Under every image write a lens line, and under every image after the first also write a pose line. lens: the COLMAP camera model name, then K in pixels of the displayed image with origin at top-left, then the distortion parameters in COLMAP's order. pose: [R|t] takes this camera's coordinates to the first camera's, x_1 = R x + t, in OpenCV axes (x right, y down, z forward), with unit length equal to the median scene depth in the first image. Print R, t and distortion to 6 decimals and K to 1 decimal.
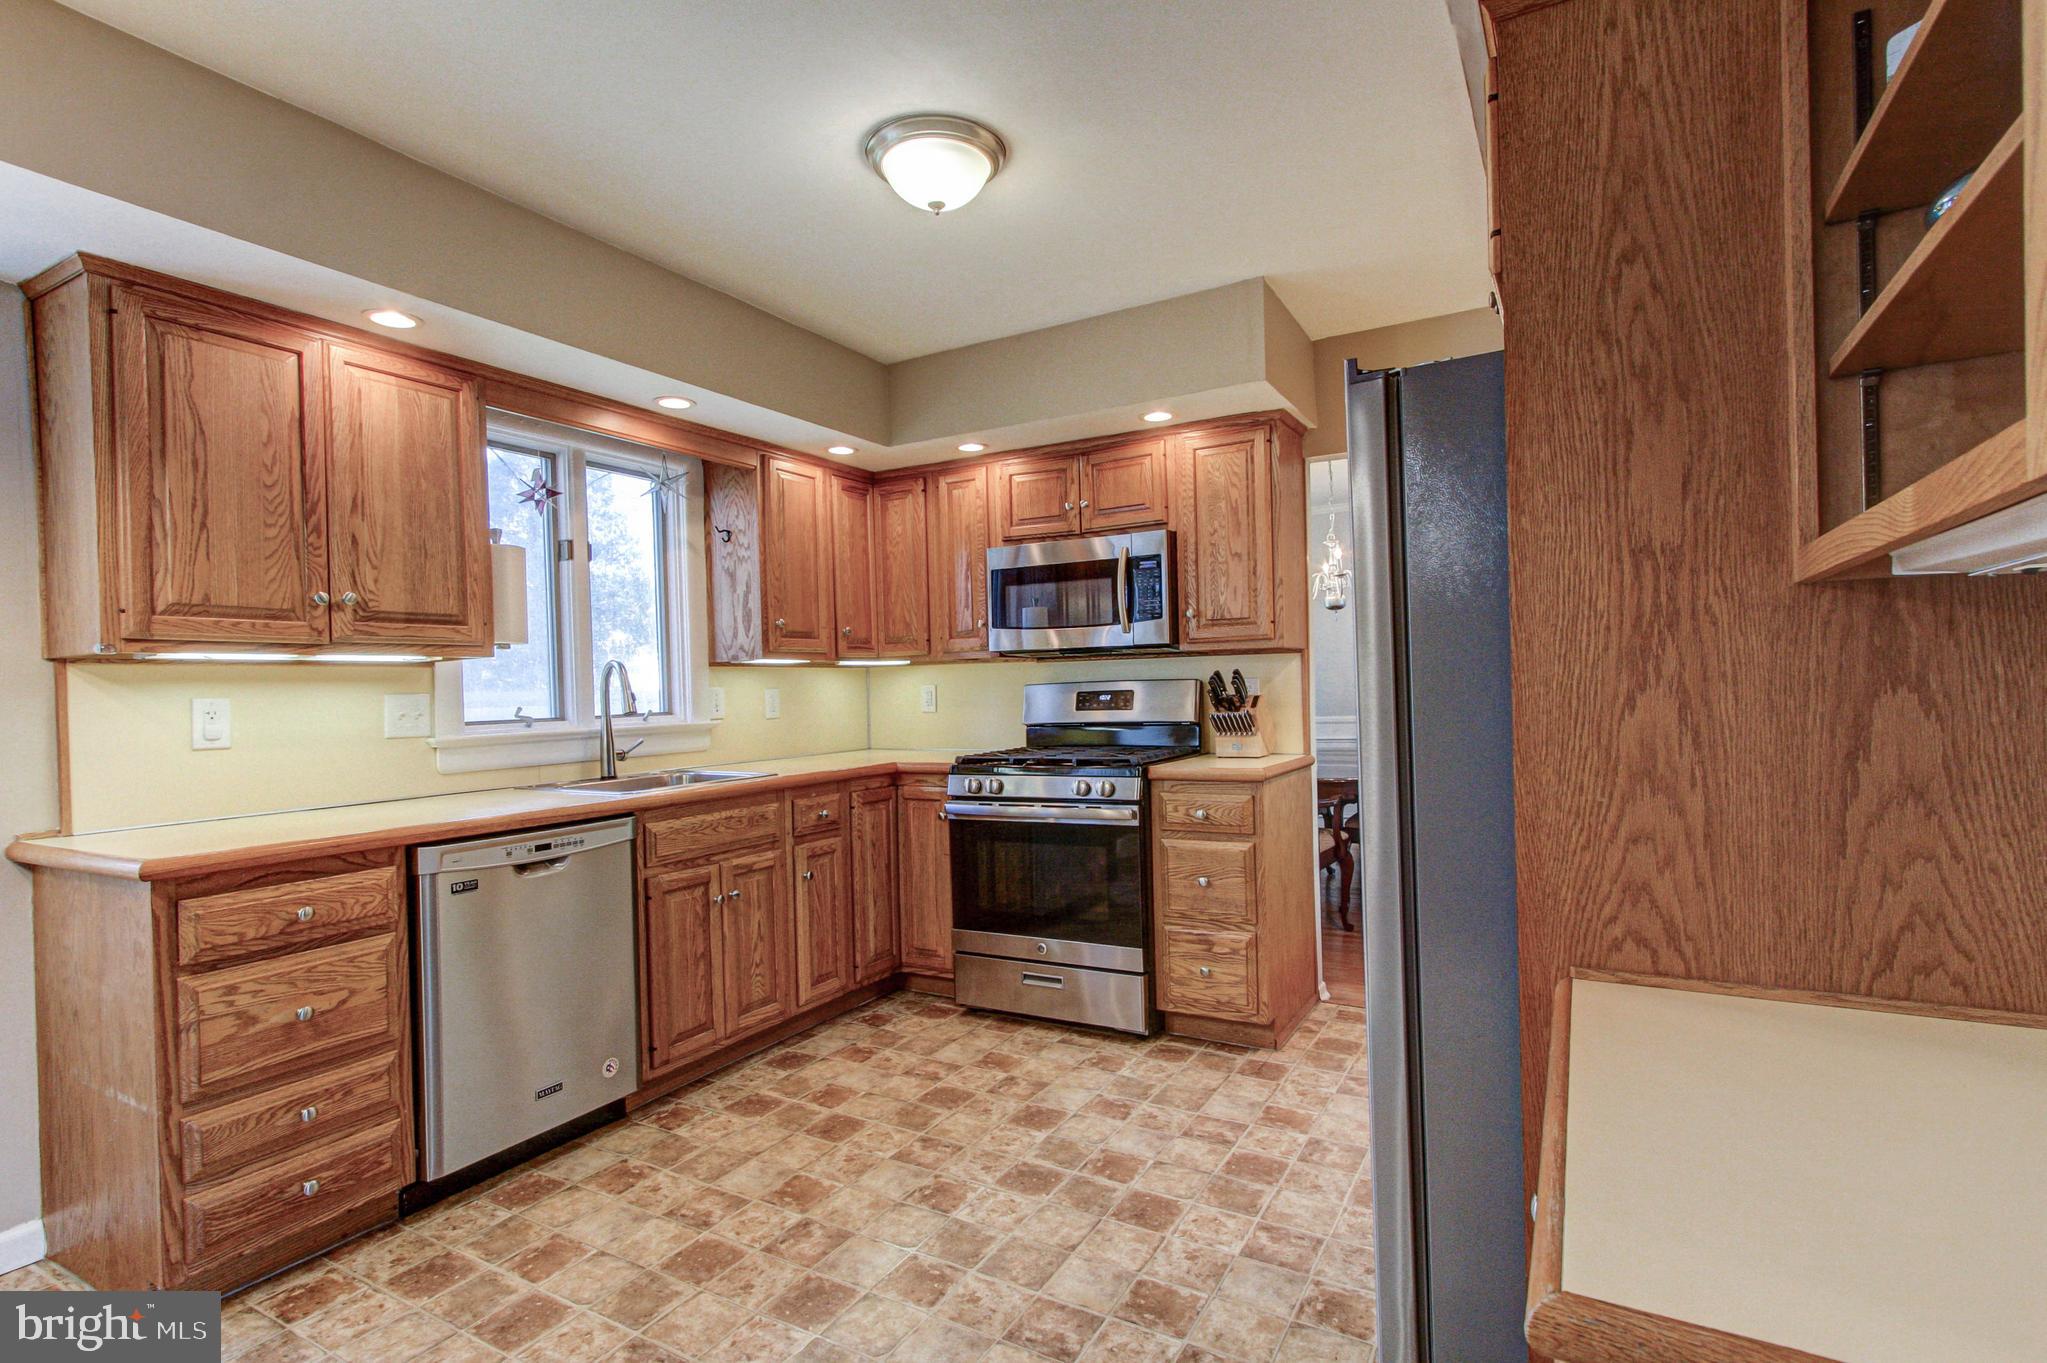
lens RADIAL K [[984.7, 0, 1043.6], [0, 984.7, 690.8], [0, 0, 1]] dist [-0.001406, 0.000212]
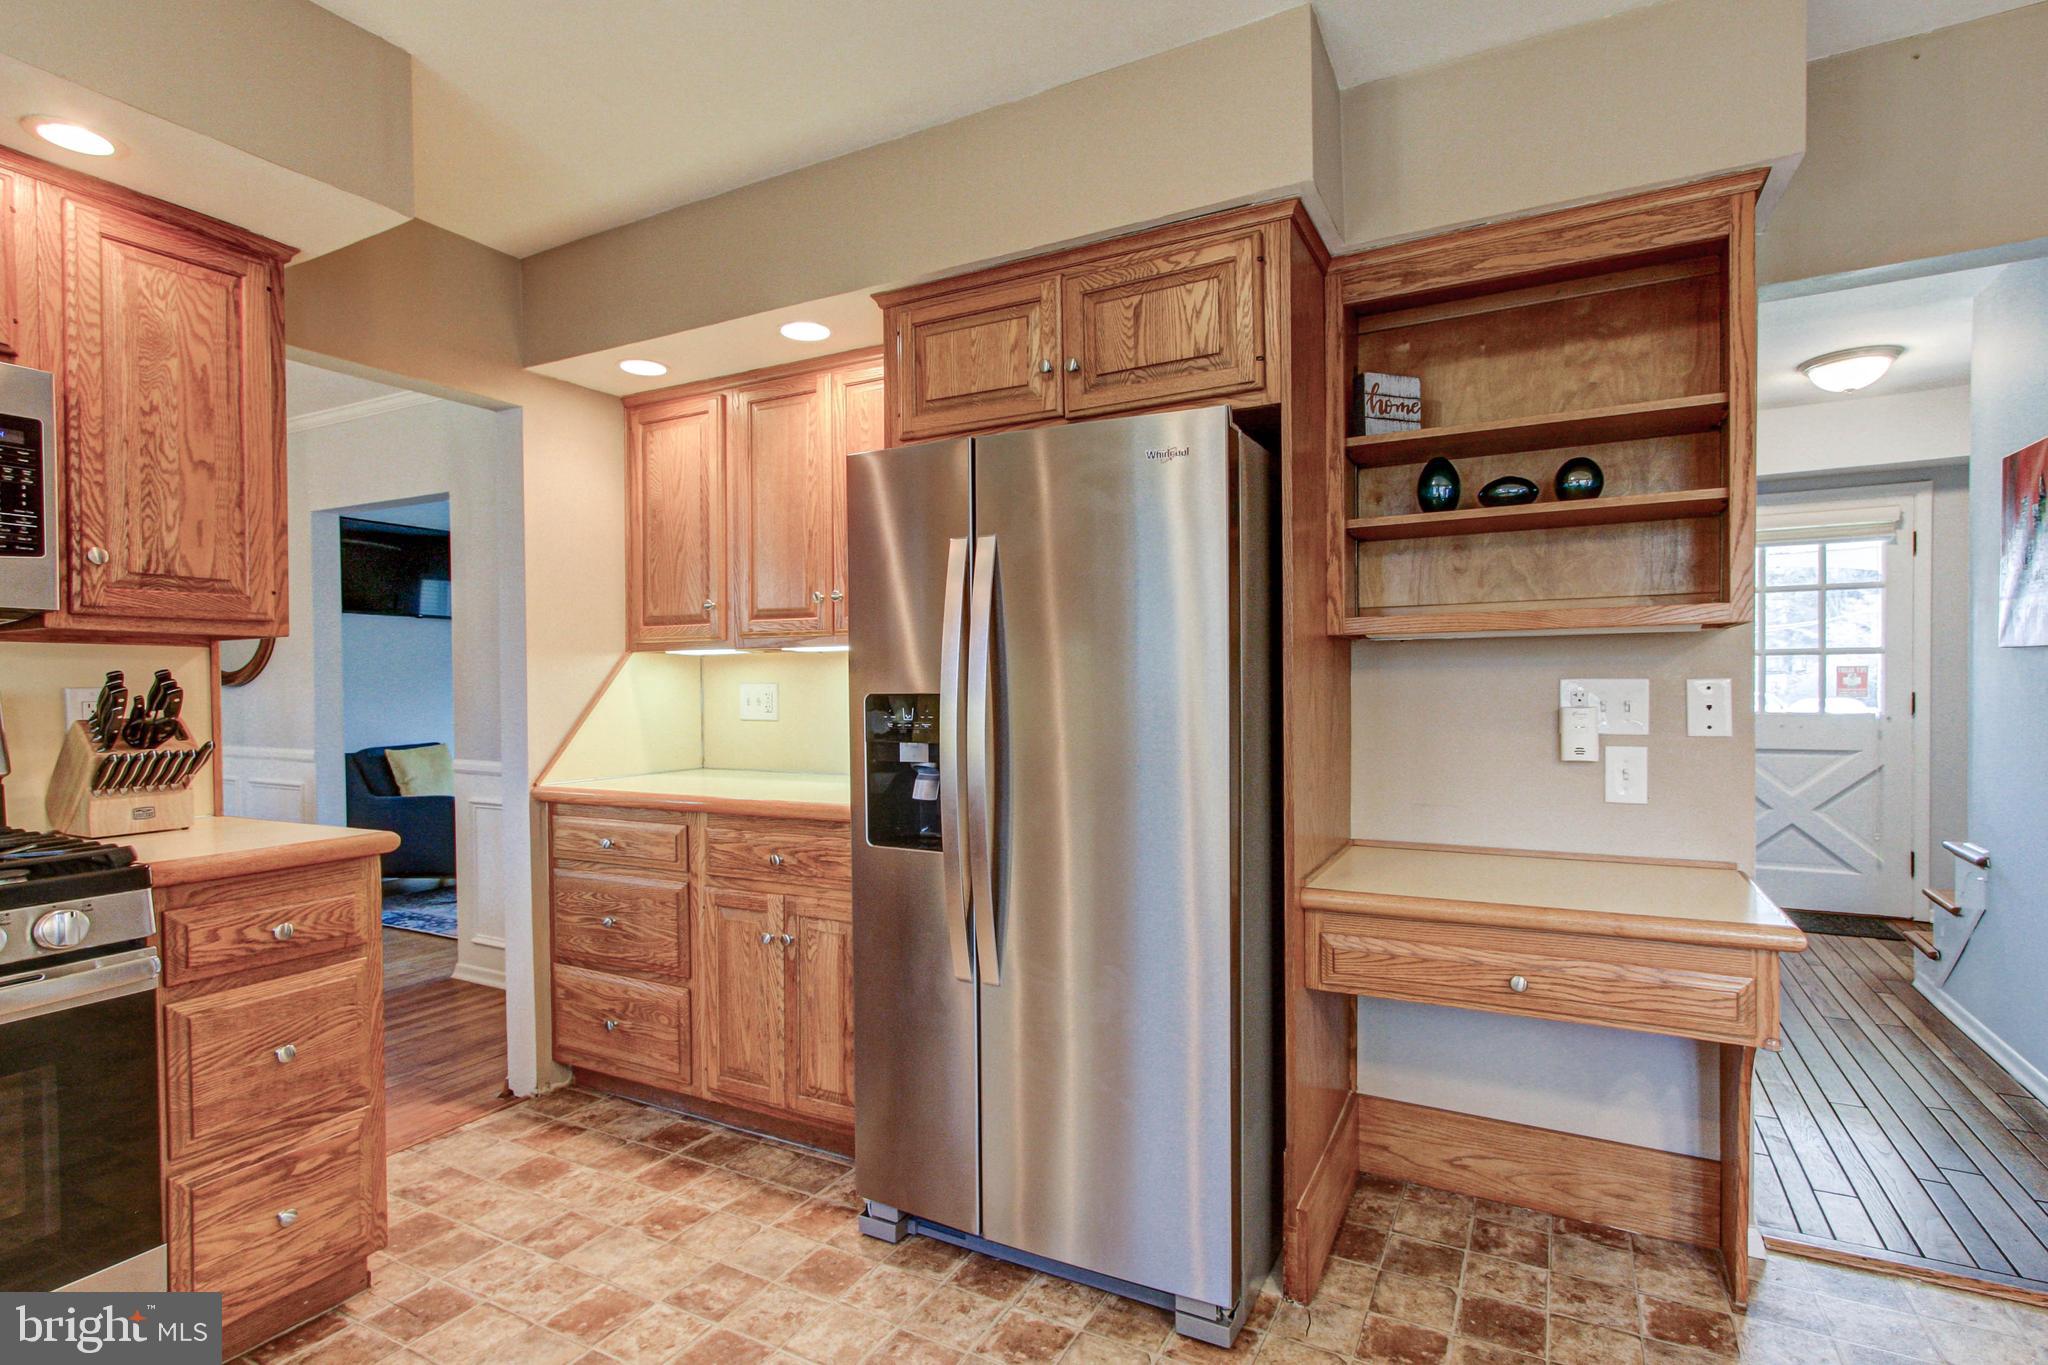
lens RADIAL K [[985.2, 0, 1038.4], [0, 985.2, 683.5], [0, 0, 1]] dist [-0.001406, 0.000212]
pose [[-0.012998, 0.021766, 0.999679, -0.471650], [0.012170, 0.999692, -0.021608, 0.004445], [-0.999841, 0.011885, -0.013259, 0.693344]]
